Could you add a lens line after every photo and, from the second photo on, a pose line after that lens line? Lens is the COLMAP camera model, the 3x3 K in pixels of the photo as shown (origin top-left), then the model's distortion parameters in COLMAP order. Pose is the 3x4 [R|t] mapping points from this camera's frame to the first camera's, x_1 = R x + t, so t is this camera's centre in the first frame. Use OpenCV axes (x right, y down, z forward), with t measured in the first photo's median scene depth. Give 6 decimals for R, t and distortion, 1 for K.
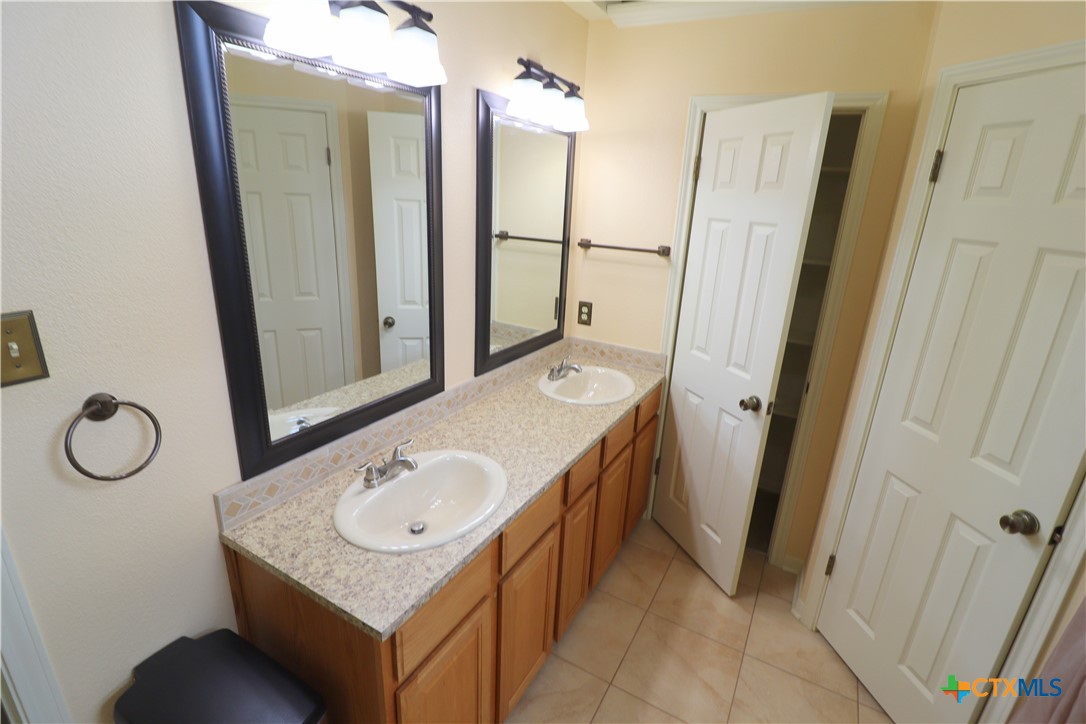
lens RADIAL K [[509.6, 0, 549.9], [0, 509.6, 356.2], [0, 0, 1]] dist [0.000882, -0.012756]
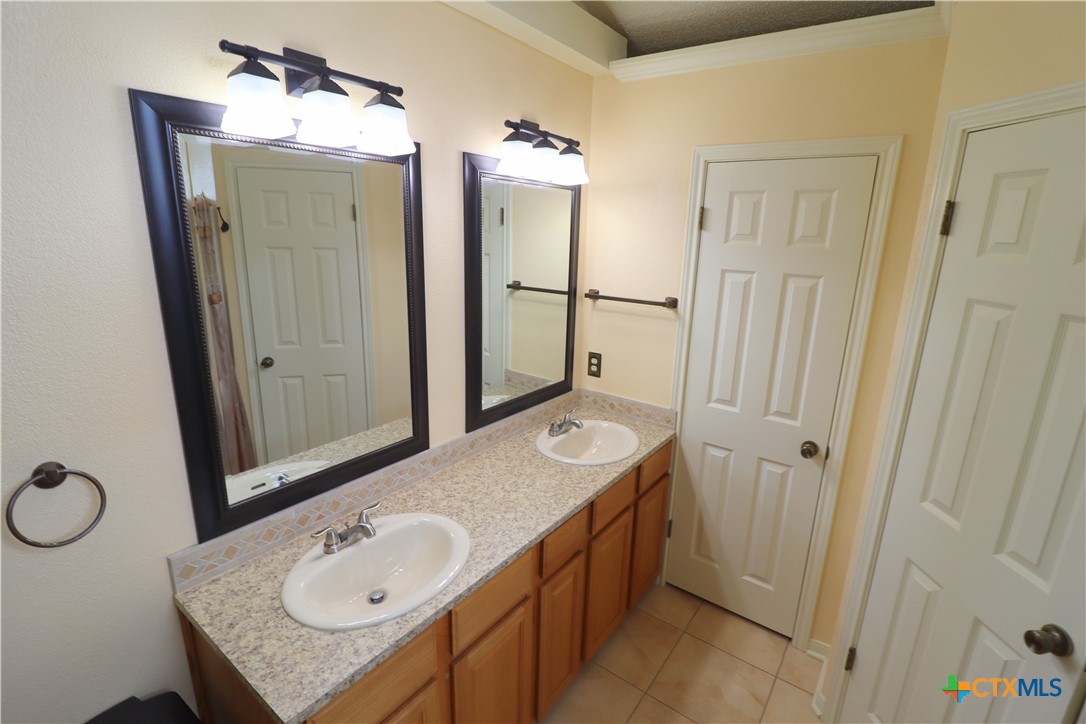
lens RADIAL K [[509.6, 0, 549.9], [0, 509.6, 356.2], [0, 0, 1]] dist [0.000882, -0.012756]
pose [[0.992561, 0.008392, -0.121462, 0.172616], [-0.016338, 0.997779, -0.064573, -0.060484], [0.120650, 0.066078, 0.990493, 0.041000]]
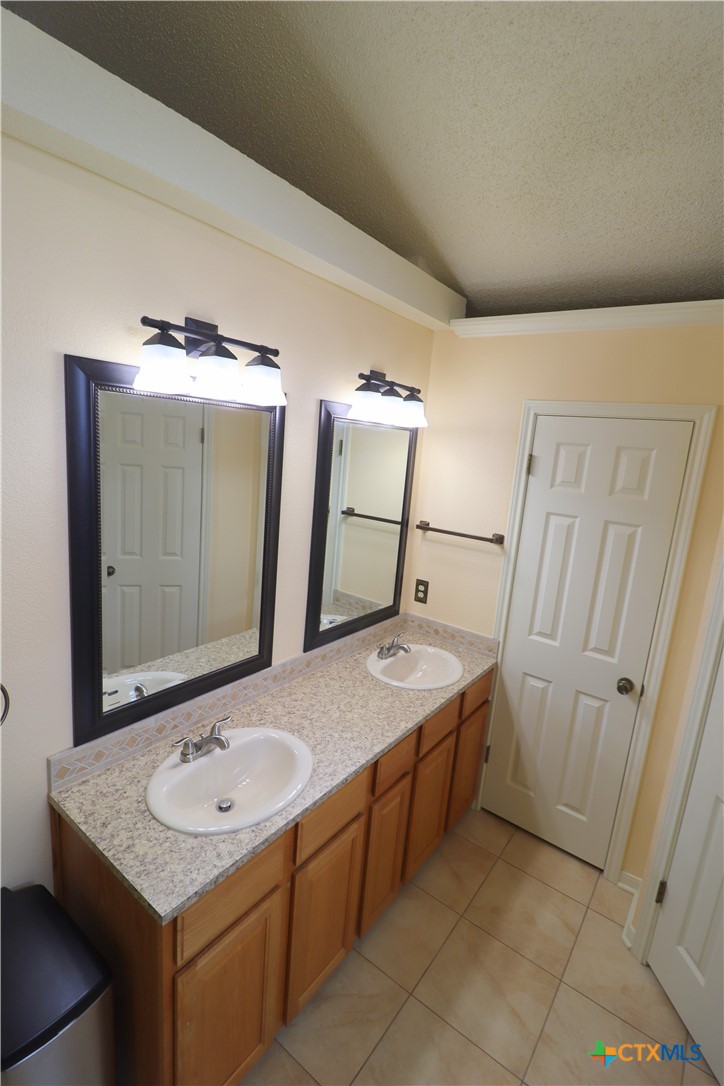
lens RADIAL K [[509.6, 0, 354.4], [0, 509.6, 533.4], [0, 0, 1]] dist [0.000882, -0.012756]
pose [[0.989848, 0.053186, -0.131802, 0.108266], [-0.070336, 0.989136, -0.129086, -0.096834], [0.123504, 0.137046, 0.982835, -0.077396]]
